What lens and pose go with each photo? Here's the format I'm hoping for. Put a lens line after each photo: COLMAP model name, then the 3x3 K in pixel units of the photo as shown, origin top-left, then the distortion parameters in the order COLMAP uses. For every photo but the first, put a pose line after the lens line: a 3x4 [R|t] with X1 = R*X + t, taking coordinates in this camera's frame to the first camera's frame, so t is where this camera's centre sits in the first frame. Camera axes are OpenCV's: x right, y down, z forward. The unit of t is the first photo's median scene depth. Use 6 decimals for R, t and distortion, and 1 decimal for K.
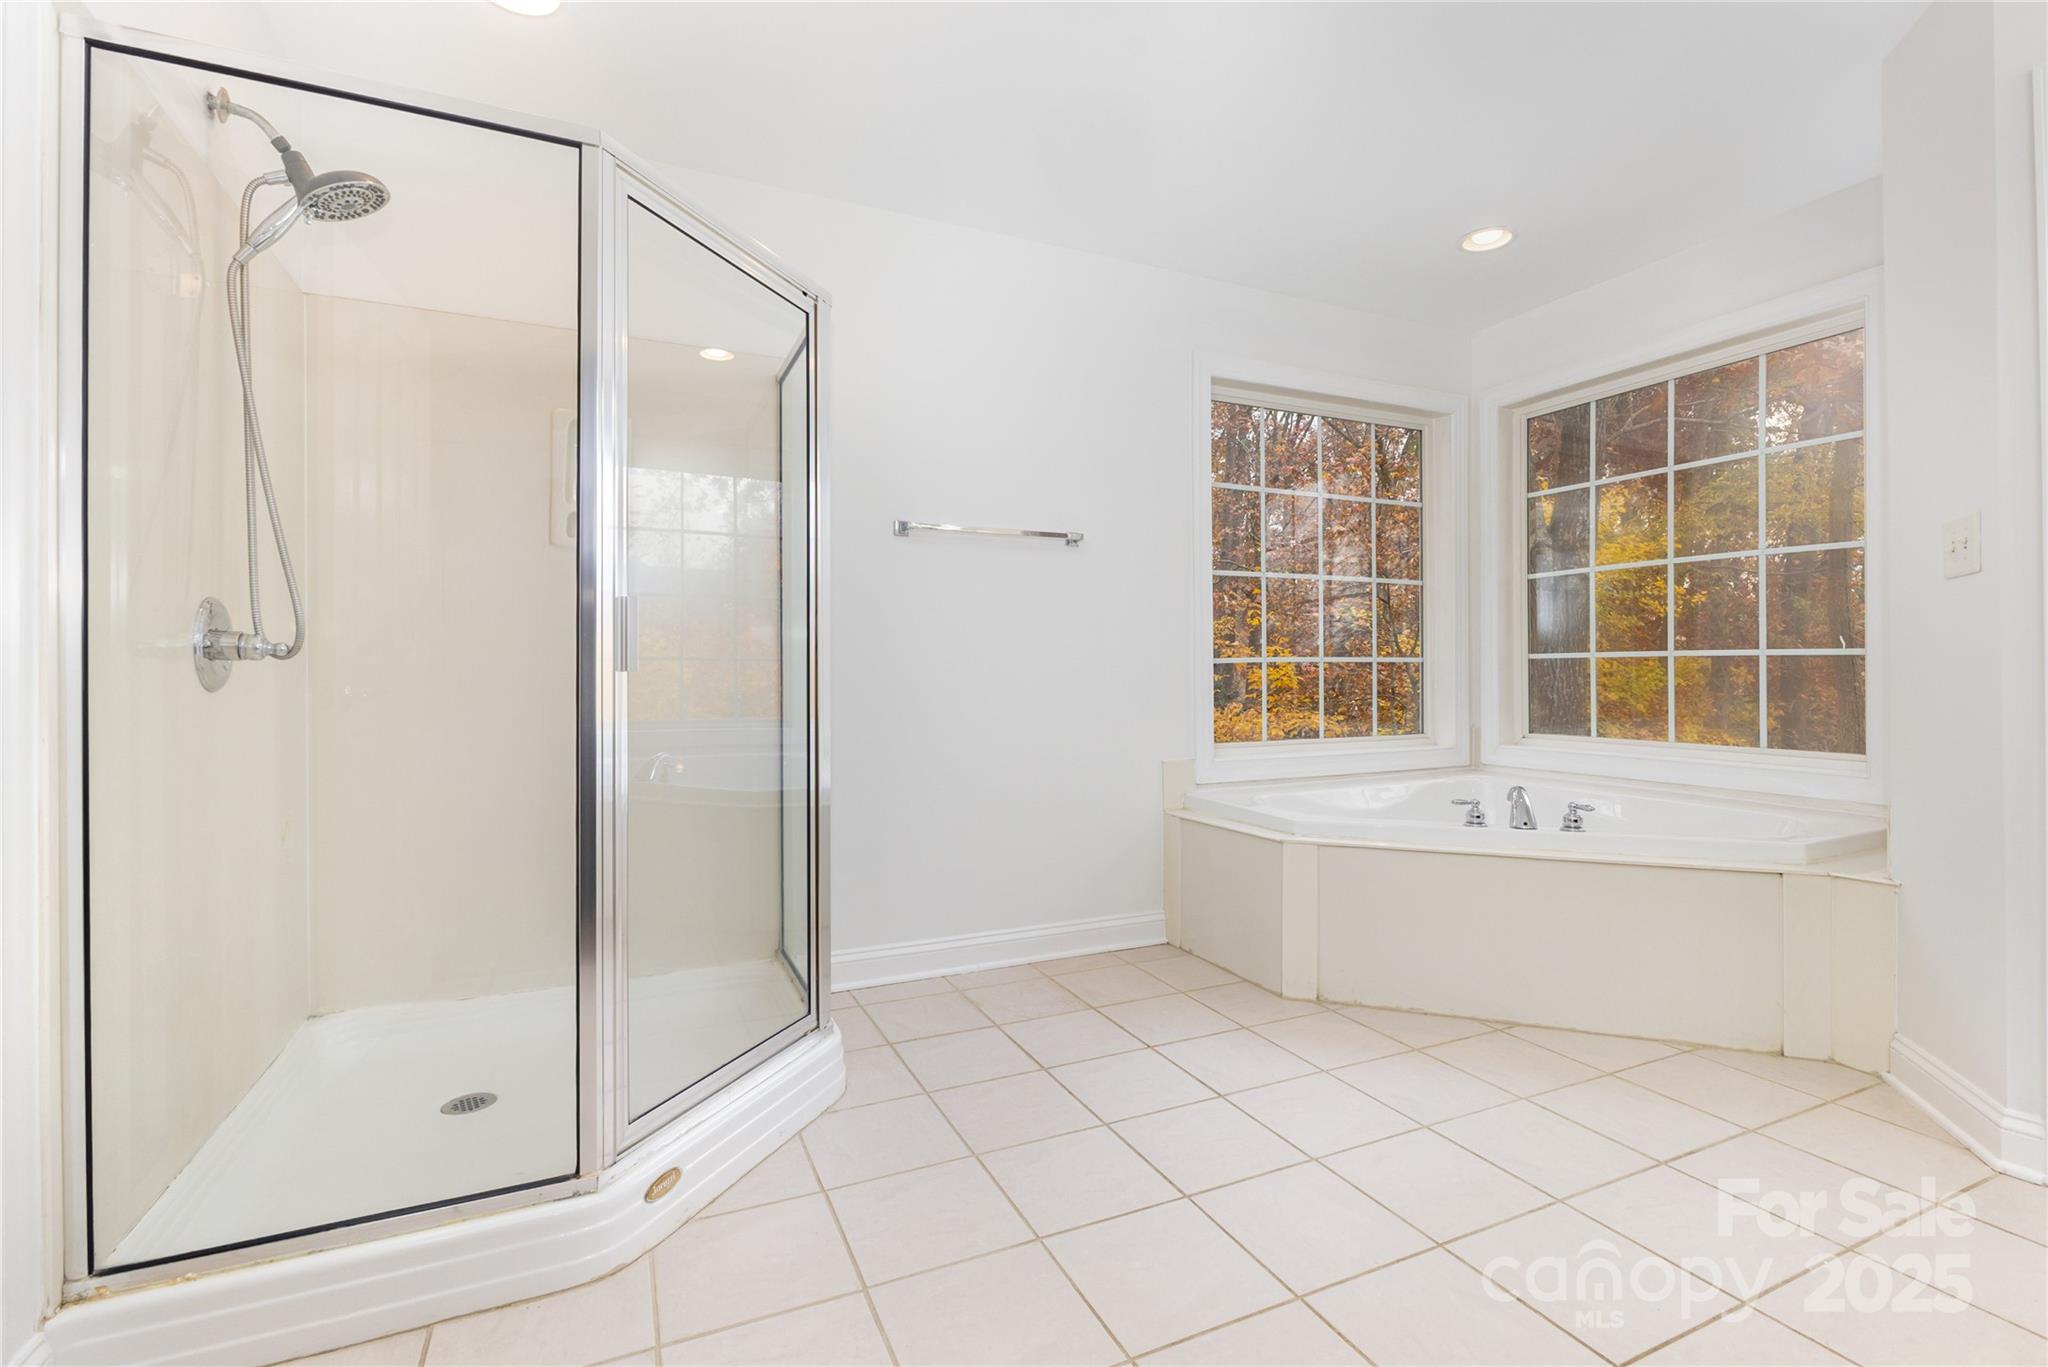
lens RADIAL K [[915.9, 0, 1019.0], [0, 915.9, 670.6], [0, 0, 1]] dist [0.001264, 0.000041]
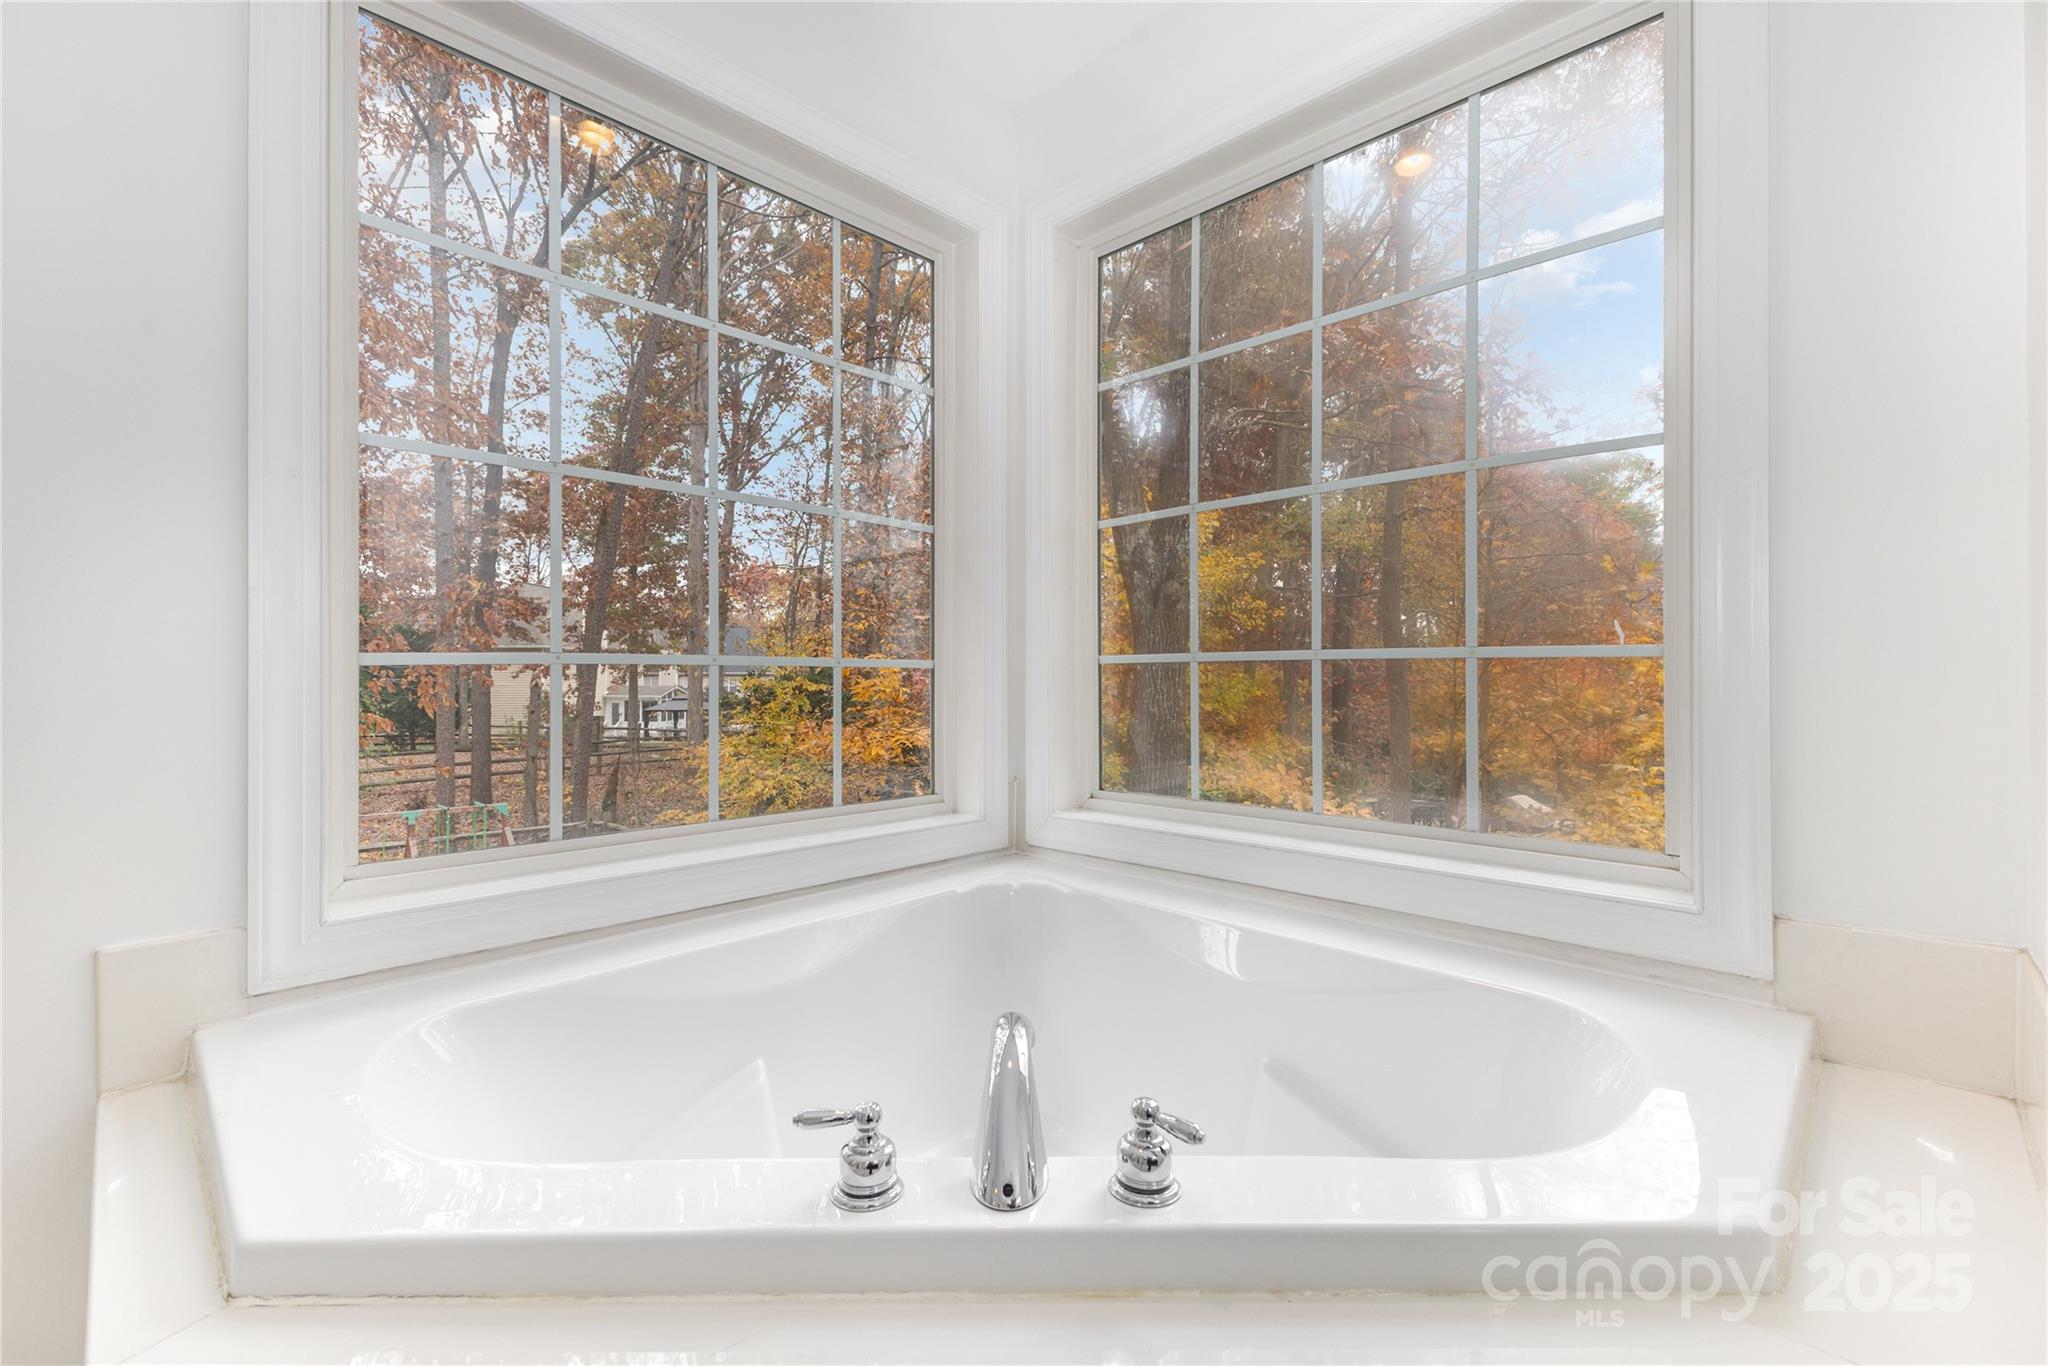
lens RADIAL K [[891.4, 0, 1024.2], [0, 891.4, 682.3], [0, 0, 1]] dist [0.003257, 0.000239]
pose [[0.930525, 0.003559, 0.366211, 0.300696], [-0.004922, 0.999984, 0.002787, -0.002458], [-0.366195, -0.004396, 0.930528, 0.484033]]
